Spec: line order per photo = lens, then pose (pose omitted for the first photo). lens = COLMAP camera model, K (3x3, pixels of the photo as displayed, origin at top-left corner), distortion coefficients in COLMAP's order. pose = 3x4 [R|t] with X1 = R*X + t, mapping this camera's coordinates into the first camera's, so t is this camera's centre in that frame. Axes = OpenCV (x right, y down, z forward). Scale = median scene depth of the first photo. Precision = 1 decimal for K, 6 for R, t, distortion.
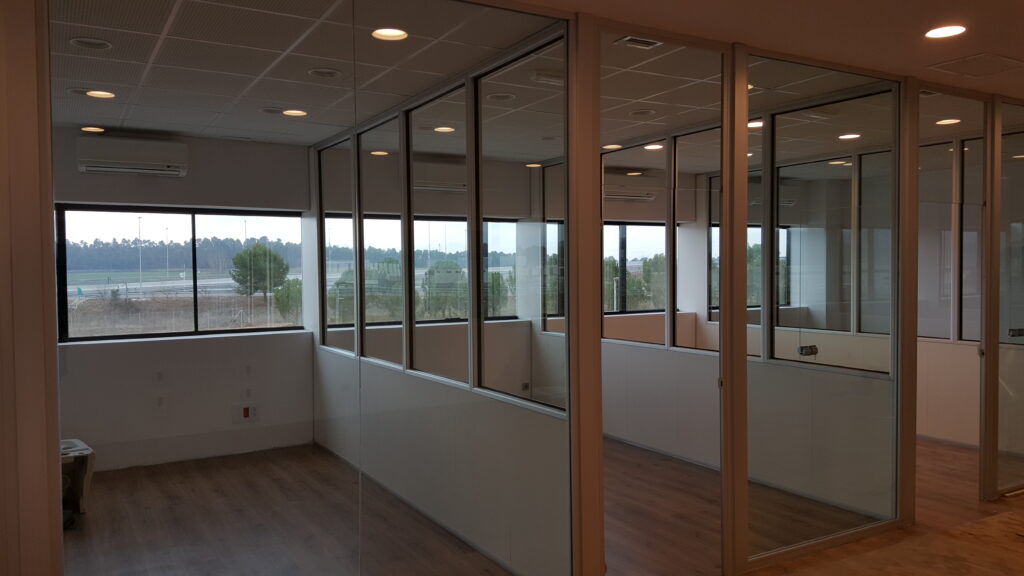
lens RADIAL K [[736.5, 0, 512.0], [0, 736.5, 288.0], [0, 0, 1]] dist [0.118918, -0.151496]
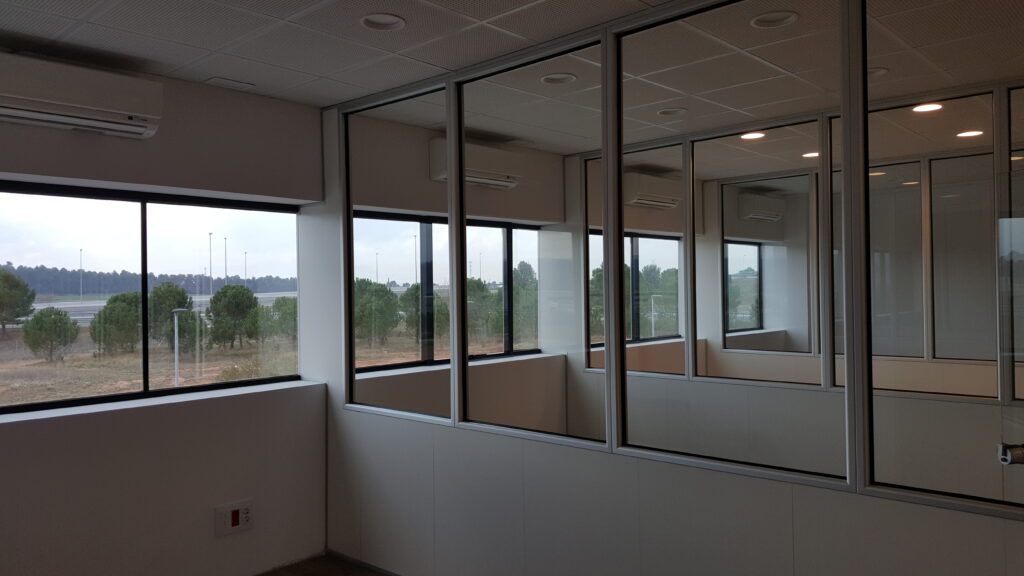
lens RADIAL K [[736.5, 0, 512.0], [0, 736.5, 288.0], [0, 0, 1]] dist [0.118918, -0.151496]
pose [[0.960099, -0.004545, 0.279624, -0.254019], [0.013905, 0.999407, -0.031499, -0.003125], [-0.279315, 0.034131, 0.959593, 0.264614]]
